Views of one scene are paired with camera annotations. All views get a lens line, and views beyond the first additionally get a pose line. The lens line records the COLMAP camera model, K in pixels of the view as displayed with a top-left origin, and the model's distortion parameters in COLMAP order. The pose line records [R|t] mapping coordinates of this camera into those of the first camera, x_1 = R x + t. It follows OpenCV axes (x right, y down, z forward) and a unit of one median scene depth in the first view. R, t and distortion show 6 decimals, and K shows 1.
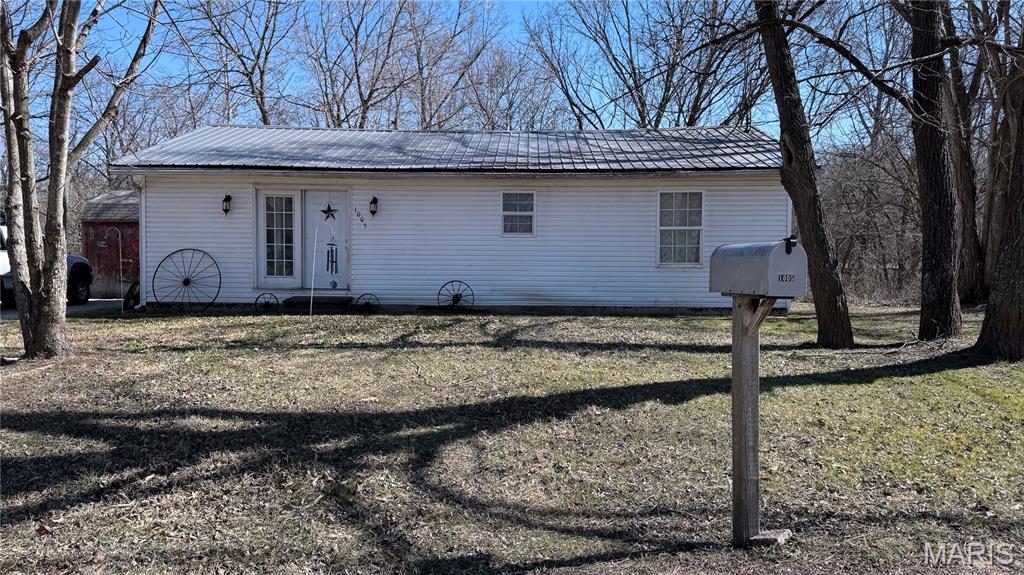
lens RADIAL K [[711.2, 0, 514.9], [0, 711.2, 287.7], [0, 0, 1]] dist [0.134169, -0.178694]
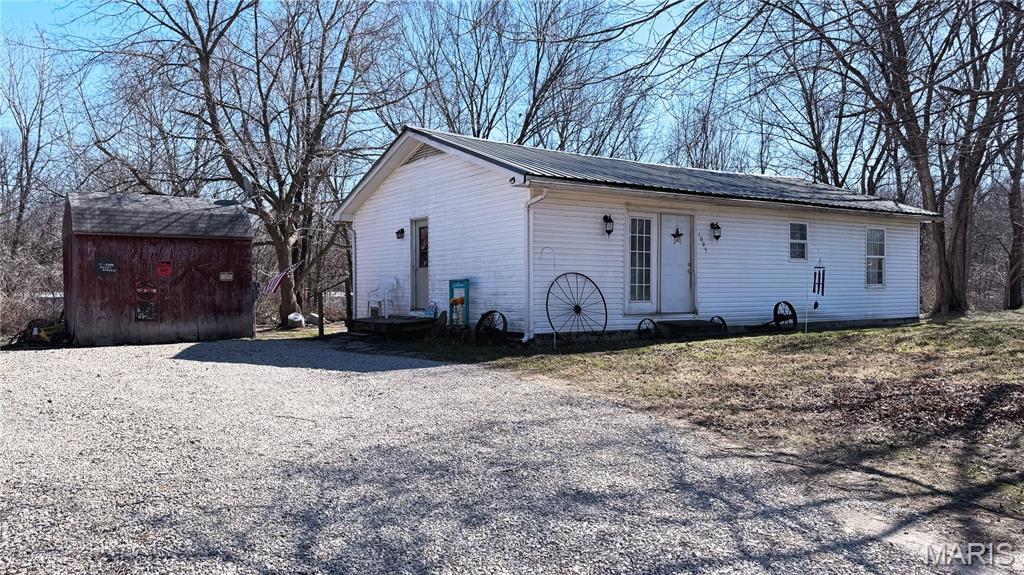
lens RADIAL K [[711.2, 0, 514.9], [0, 711.2, 287.7], [0, 0, 1]] dist [0.134169, -0.178694]
pose [[0.806666, -0.009990, 0.590923, -1.038617], [0.033229, 0.999042, -0.028470, -0.012209], [-0.590072, 0.042601, 0.806226, 0.332747]]
